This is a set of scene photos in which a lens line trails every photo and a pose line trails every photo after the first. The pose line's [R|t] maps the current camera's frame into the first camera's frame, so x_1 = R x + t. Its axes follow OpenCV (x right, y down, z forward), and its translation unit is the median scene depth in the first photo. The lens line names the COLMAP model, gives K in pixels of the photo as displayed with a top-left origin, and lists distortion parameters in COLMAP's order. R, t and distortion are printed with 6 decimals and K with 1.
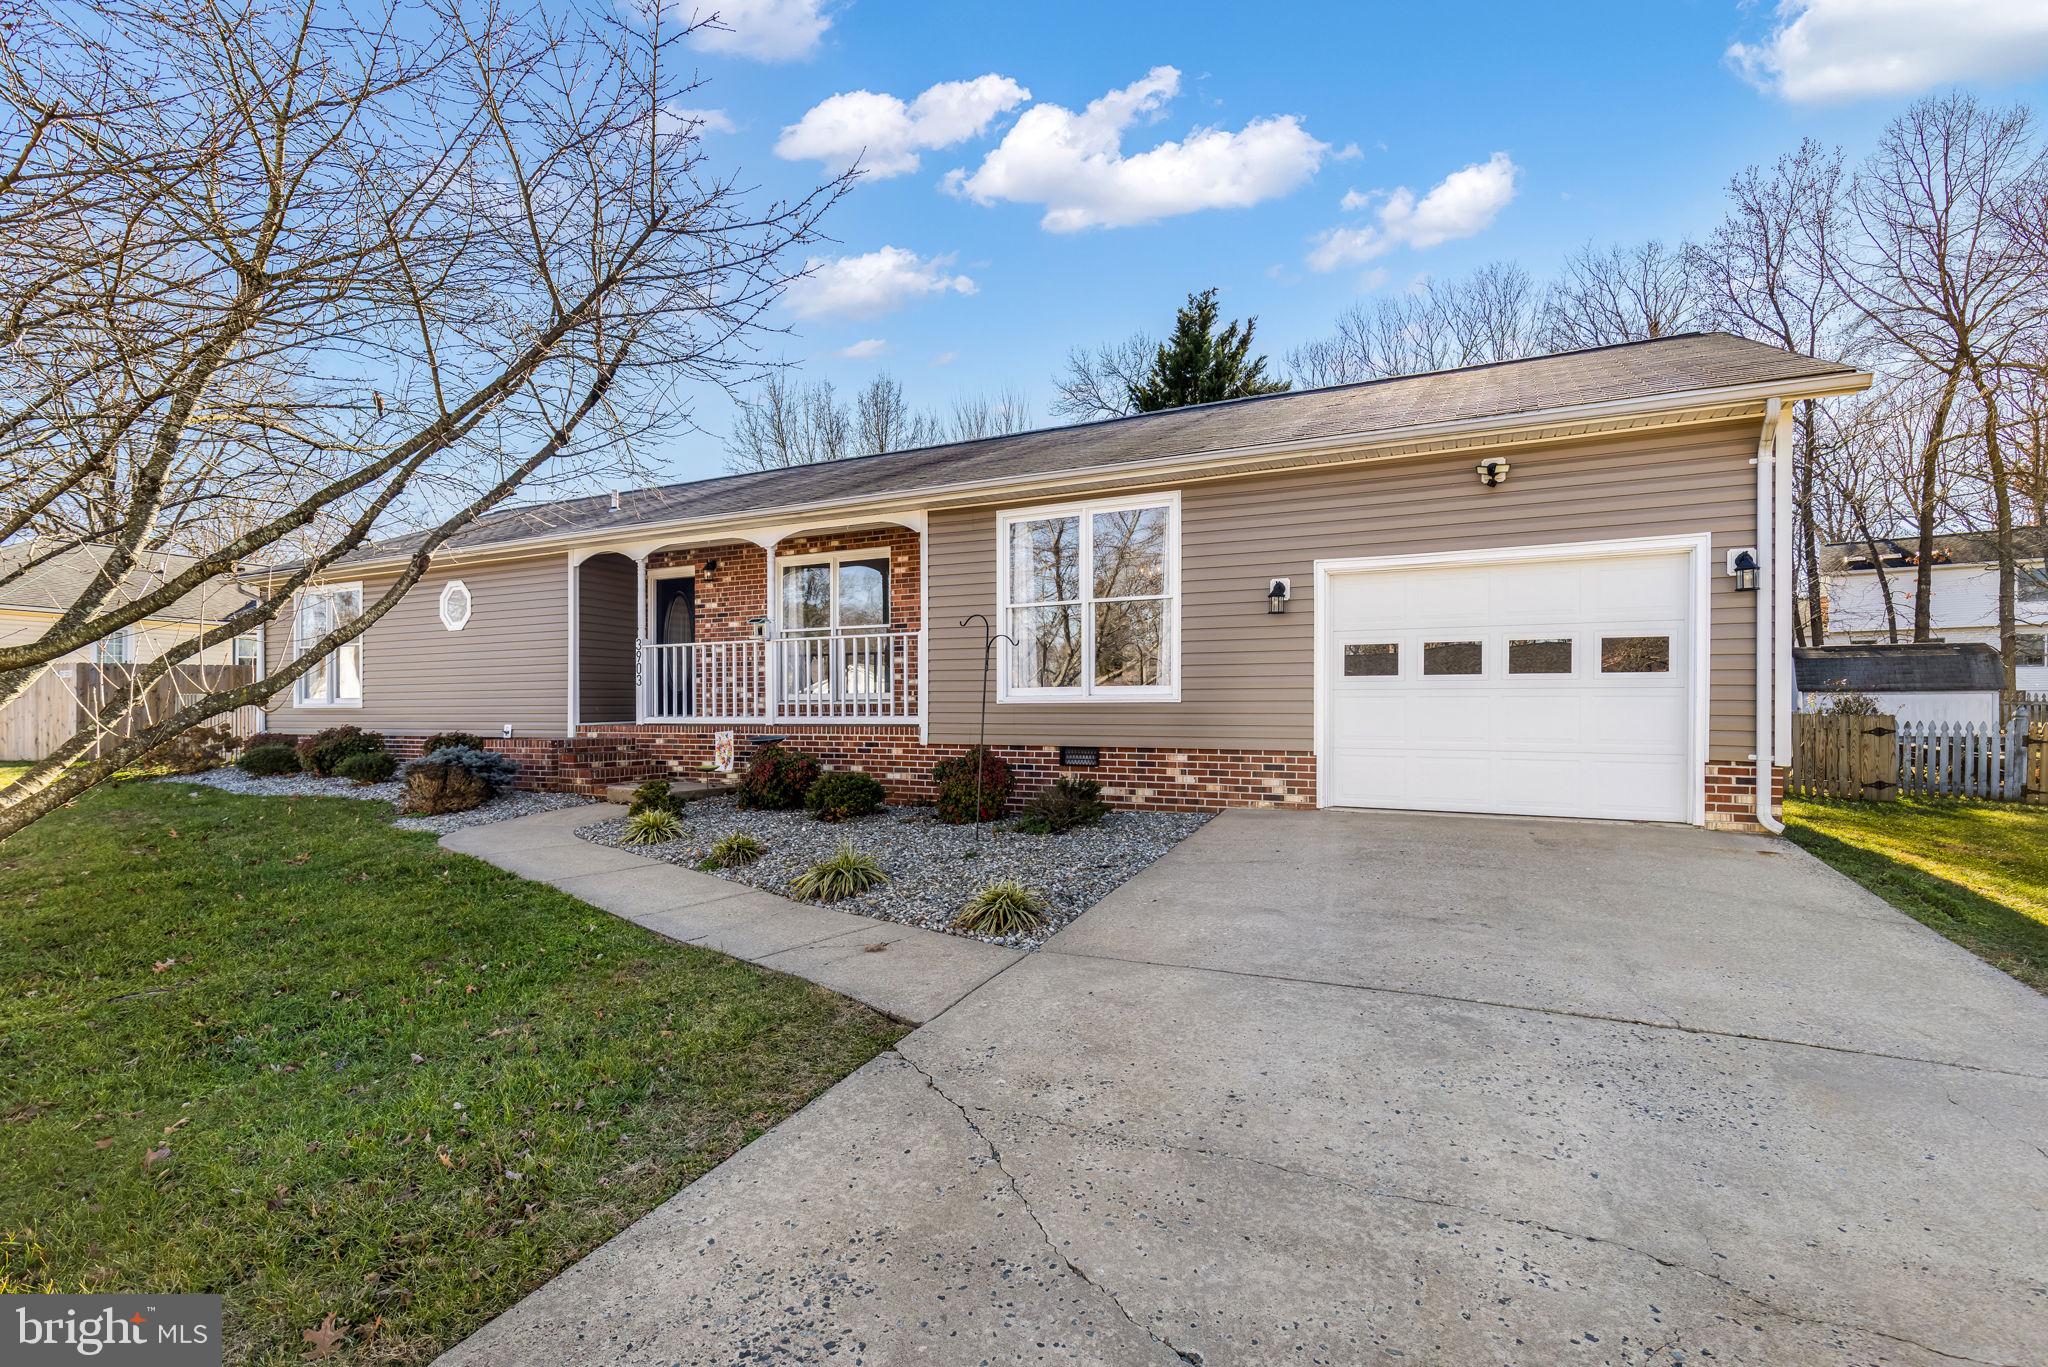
lens RADIAL K [[983.9, 0, 1010.3], [0, 983.9, 697.2], [0, 0, 1]] dist [-0.005570, -0.001309]
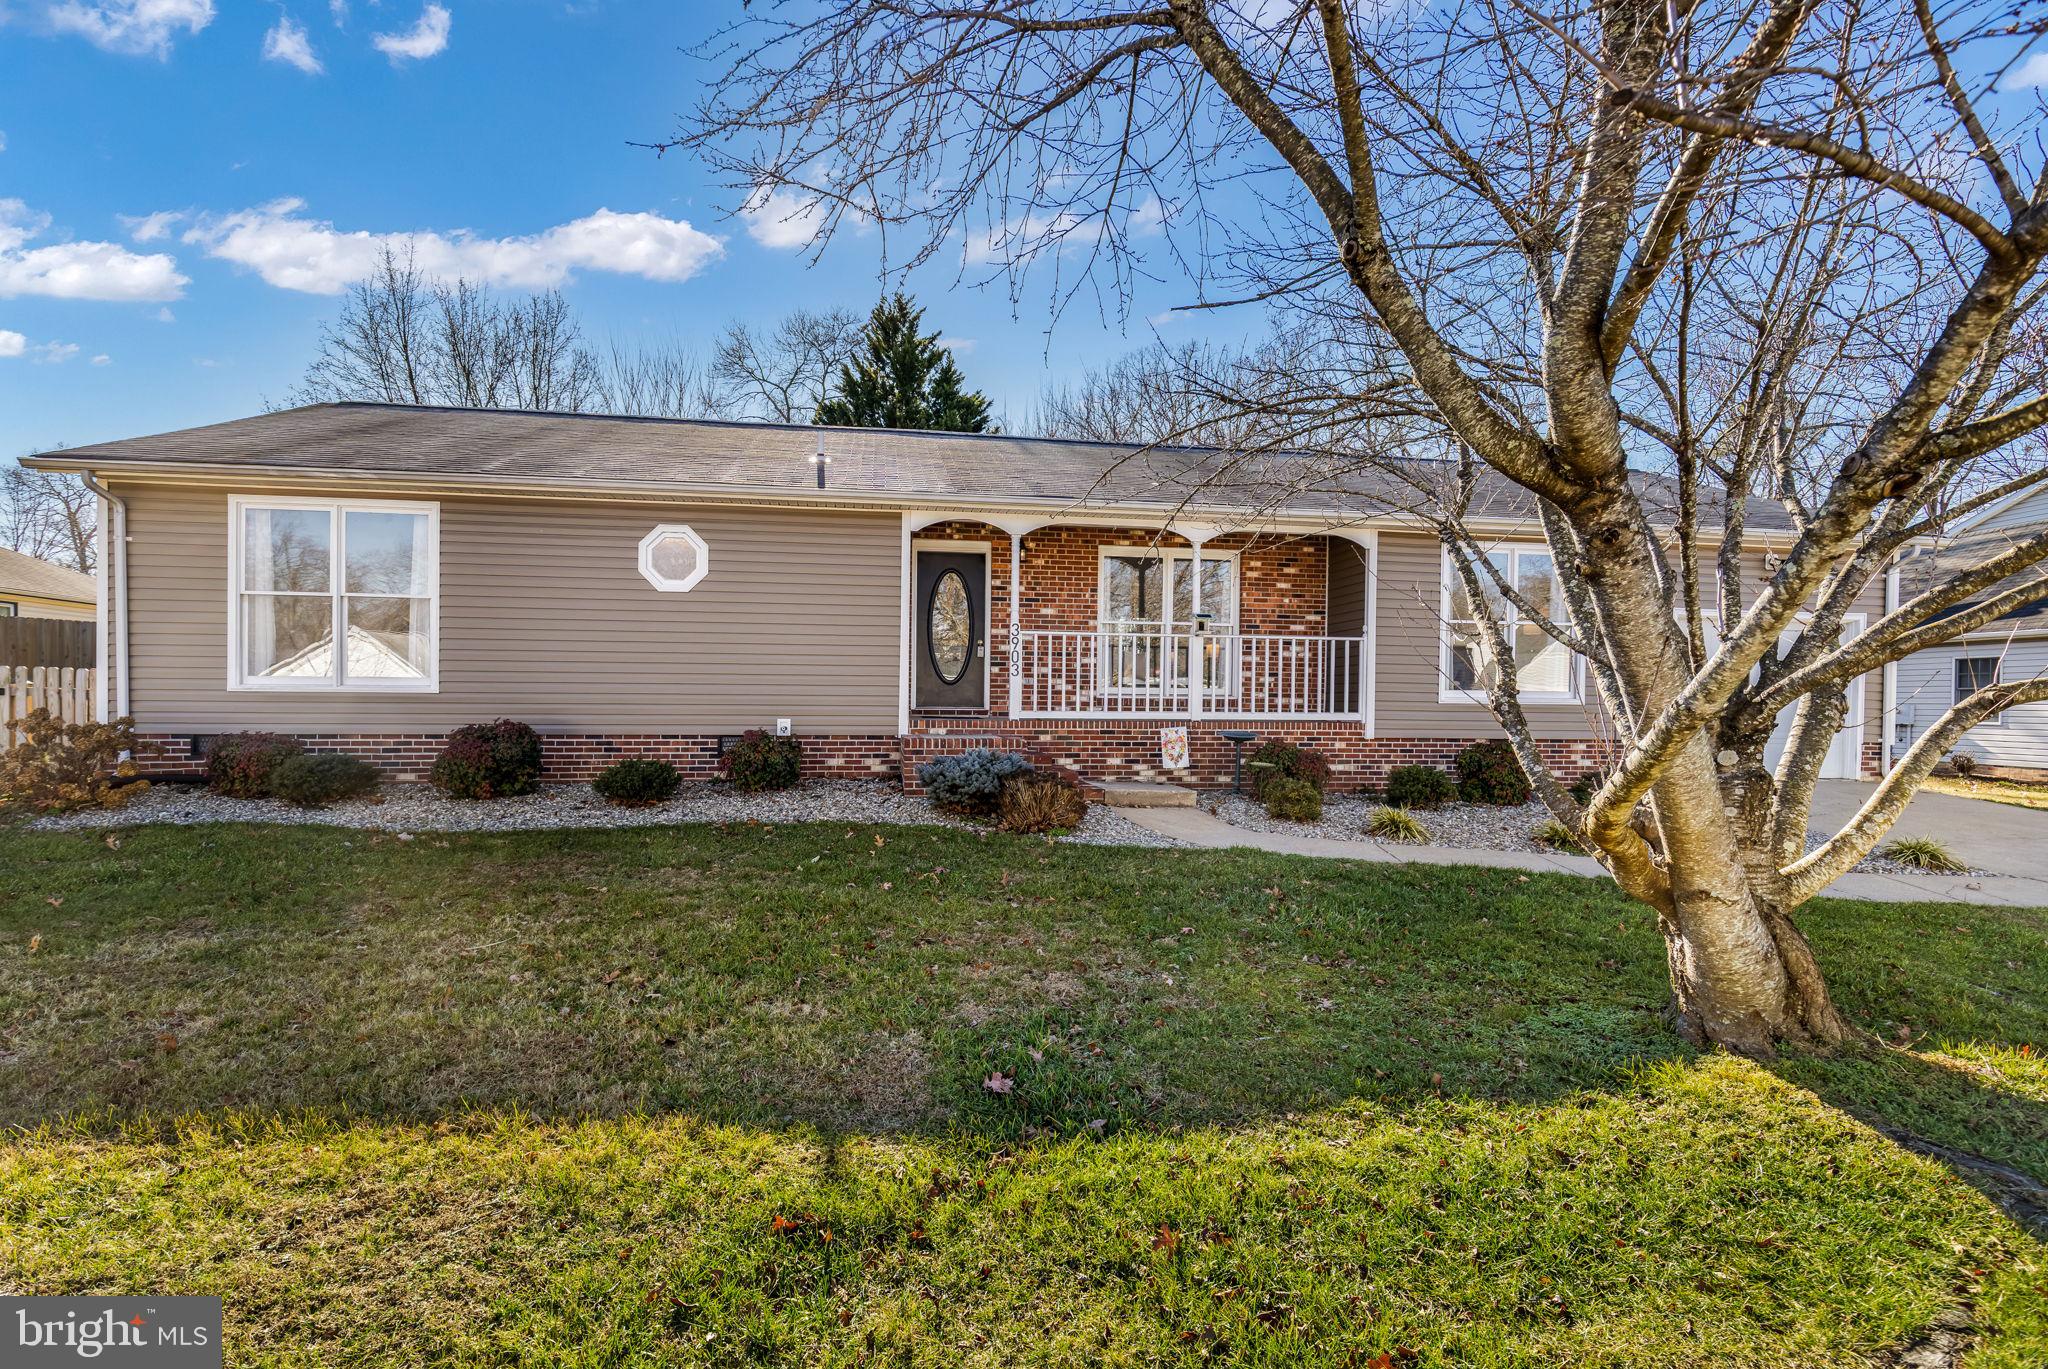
lens RADIAL K [[983.9, 0, 1012.0], [0, 983.9, 686.1], [0, 0, 1]] dist [-0.005570, -0.001309]
pose [[0.807623, 0.019306, 0.589383, -1.042940], [-0.021181, 0.999769, -0.003724, 0.001183], [-0.589319, -0.009476, 0.807845, 0.323965]]
